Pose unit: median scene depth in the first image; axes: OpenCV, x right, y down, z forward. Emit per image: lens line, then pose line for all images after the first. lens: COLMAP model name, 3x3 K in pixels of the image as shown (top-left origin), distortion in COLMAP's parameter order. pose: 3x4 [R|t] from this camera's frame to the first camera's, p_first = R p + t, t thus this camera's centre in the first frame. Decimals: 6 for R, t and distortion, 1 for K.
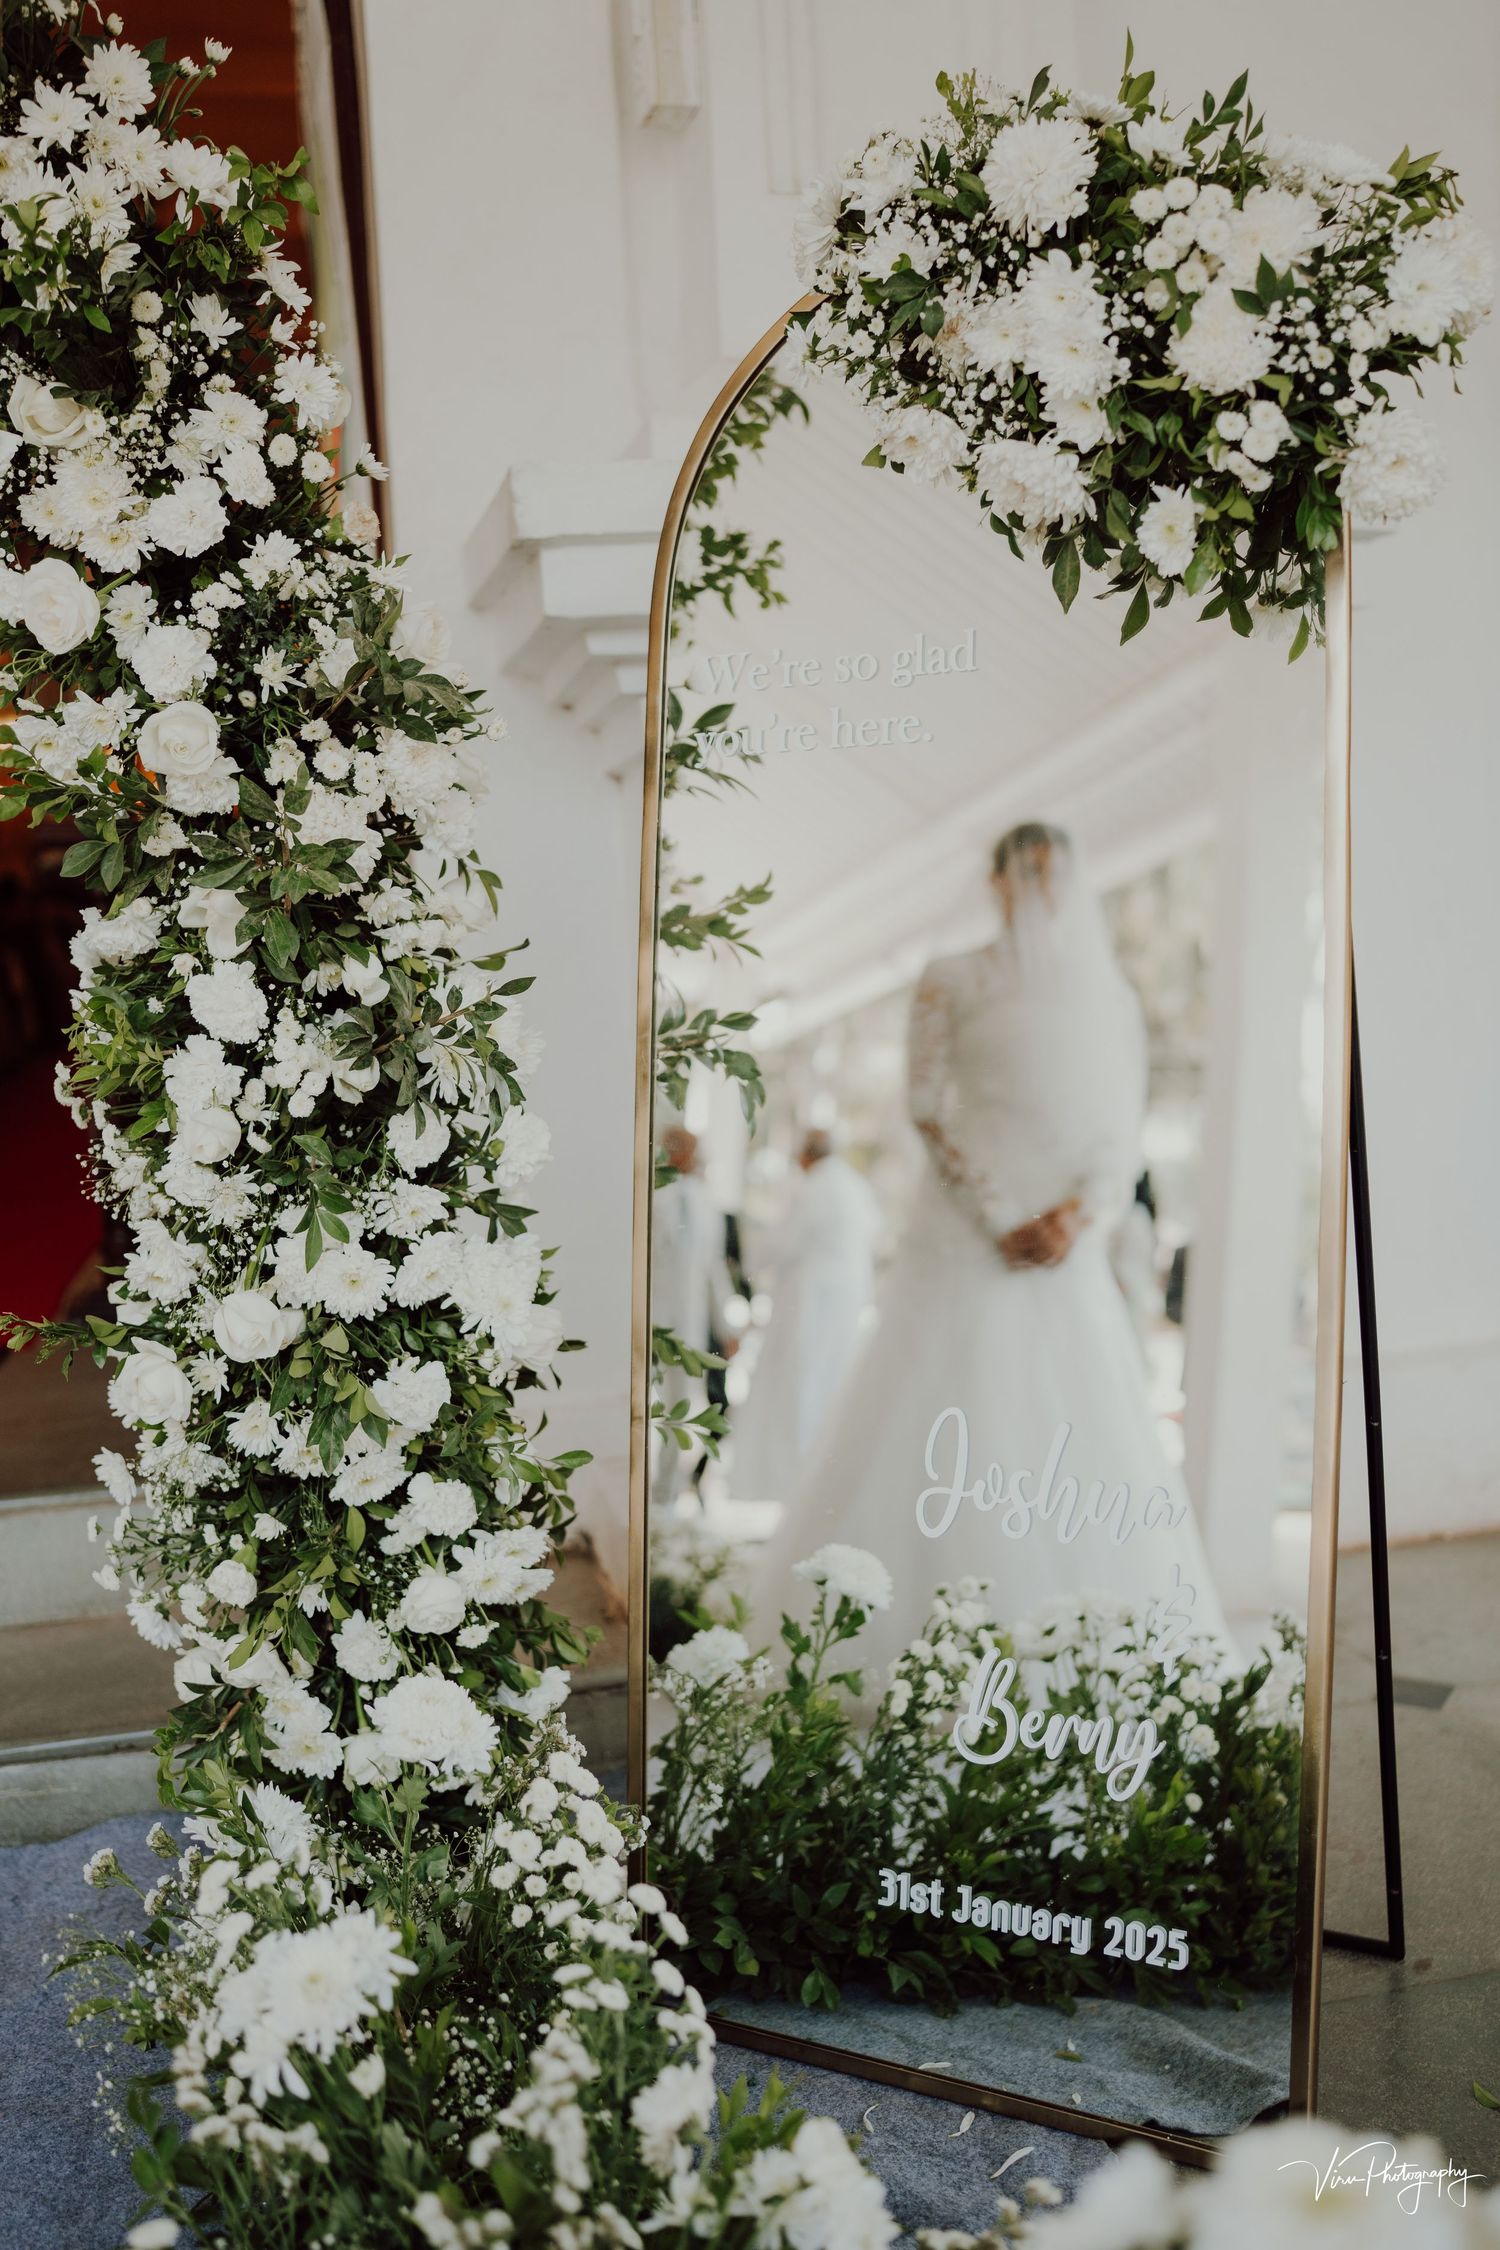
lens RADIAL K [[2210.1, 0, 750.0], [0, 2210.1, 1125.0], [0, 0, 1]] dist [-0.130217, 0.231554]
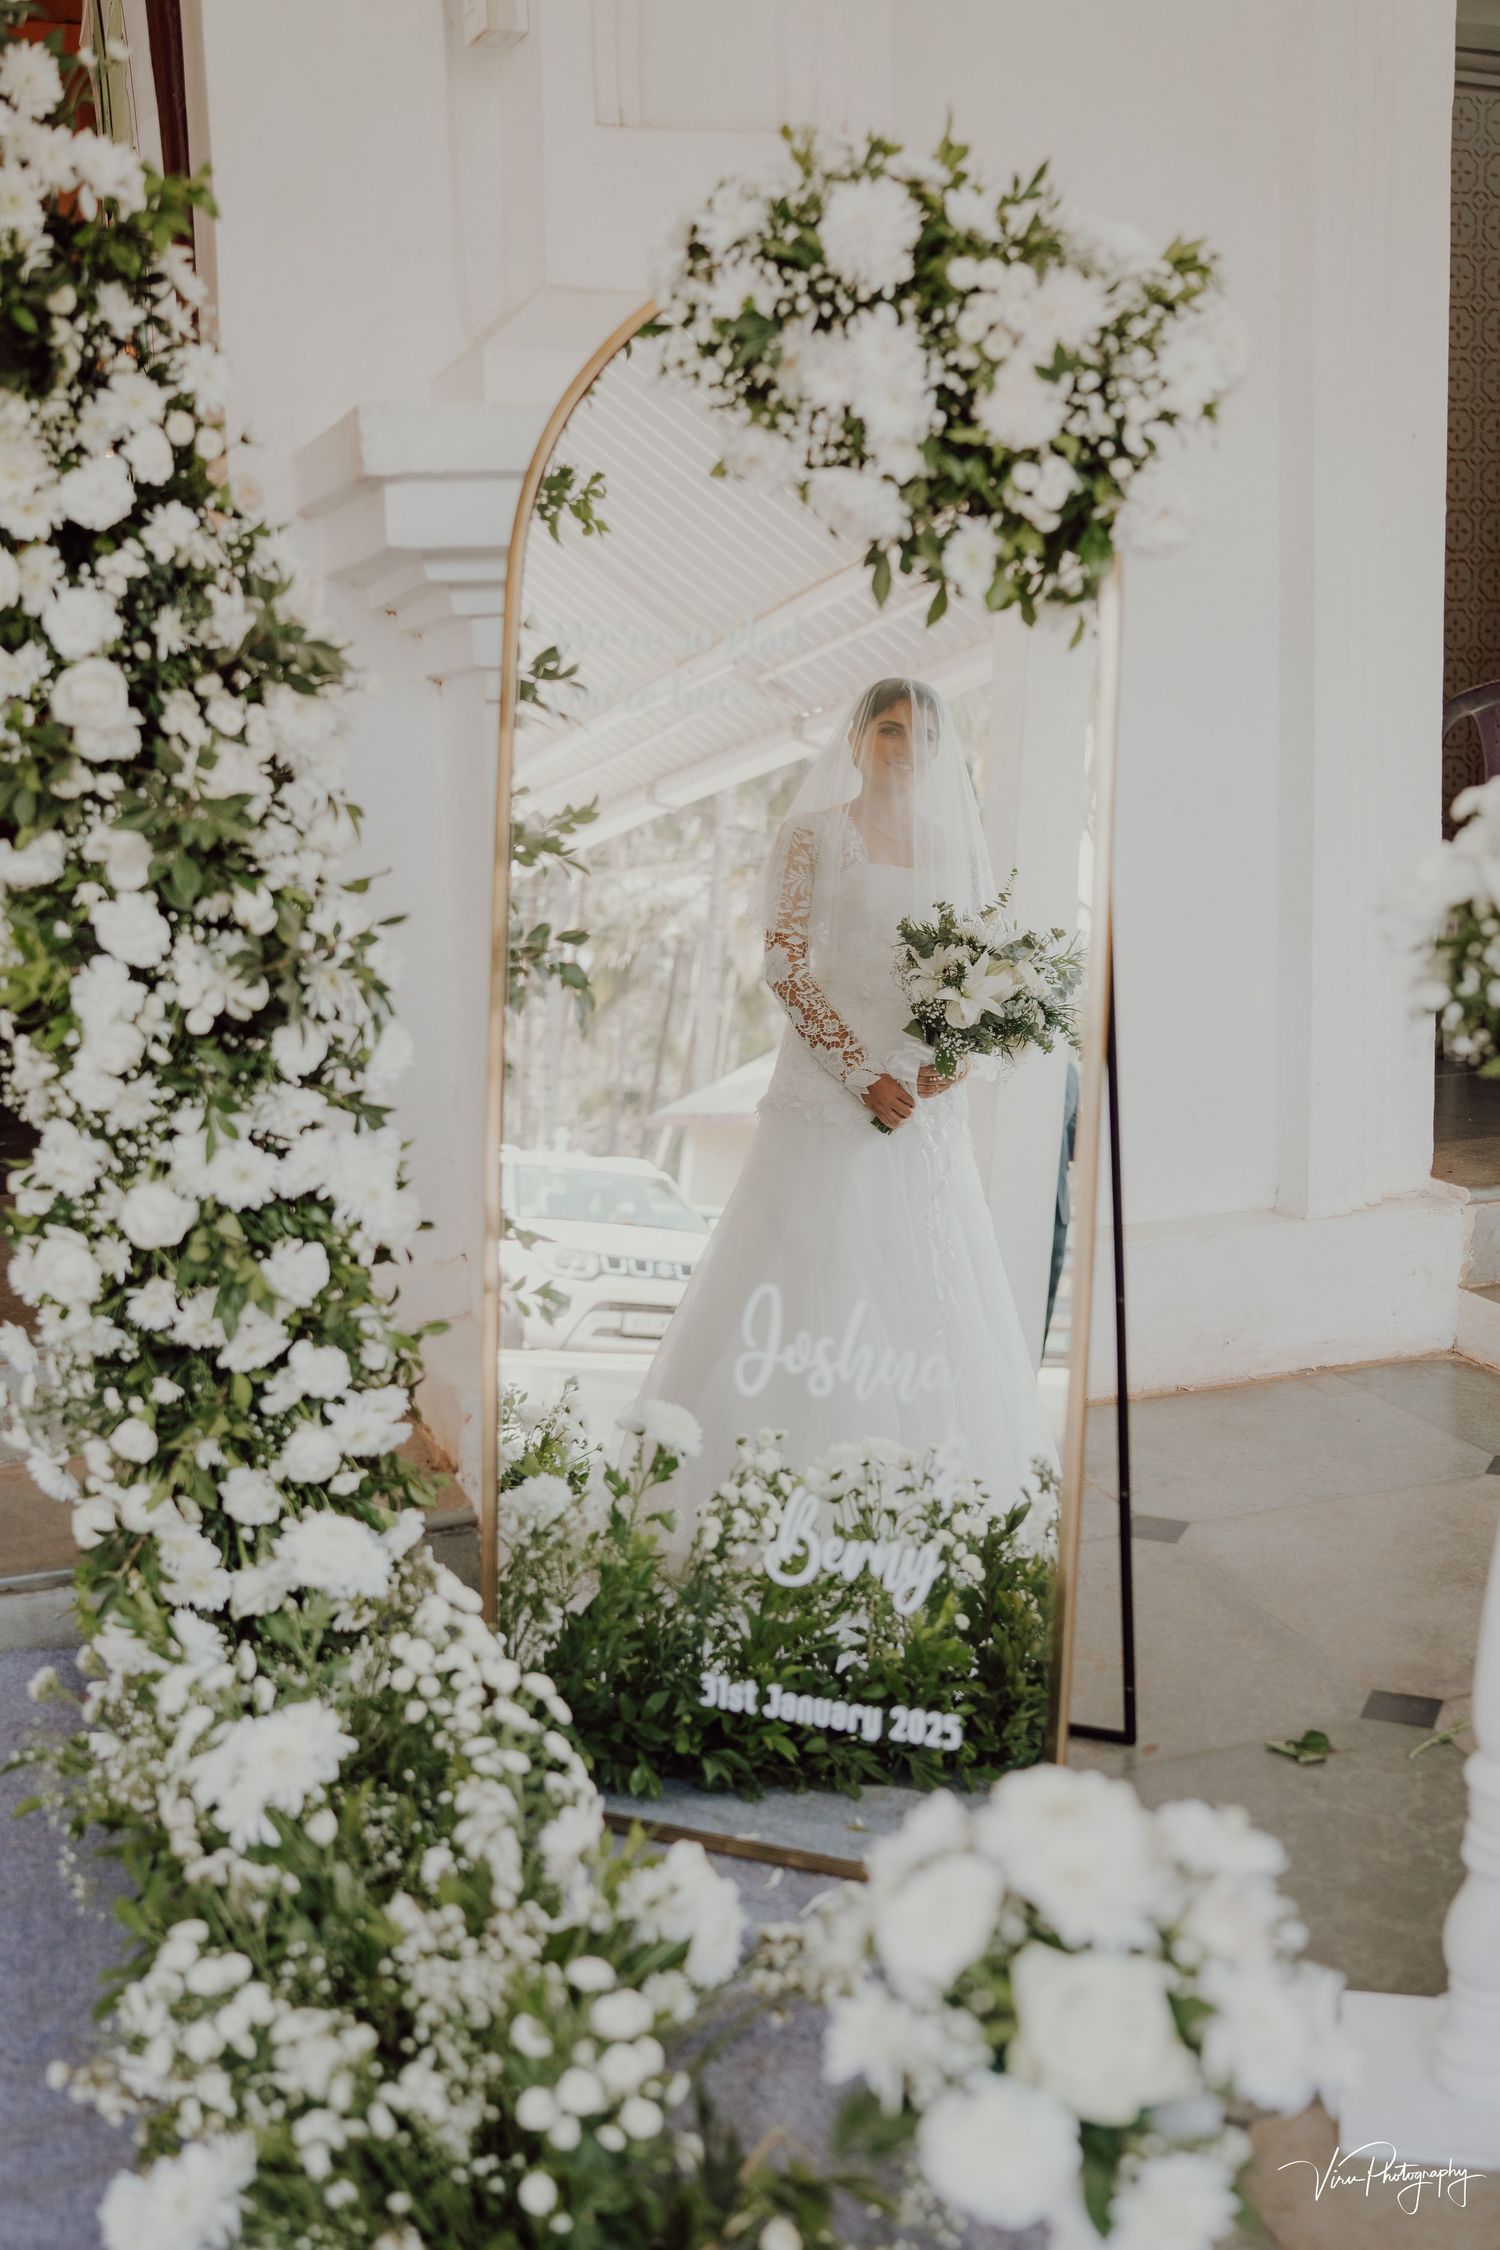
lens RADIAL K [[2266.1, 0, 749.9], [0, 2266.1, 1183.7], [0, 0, 1]] dist [-0.001563, 0.000059]
pose [[0.994210, 0.003639, 0.107393, -0.046653], [-0.013895, 0.995390, 0.094900, -0.039750], [-0.106552, -0.095843, 0.989677, -0.188385]]
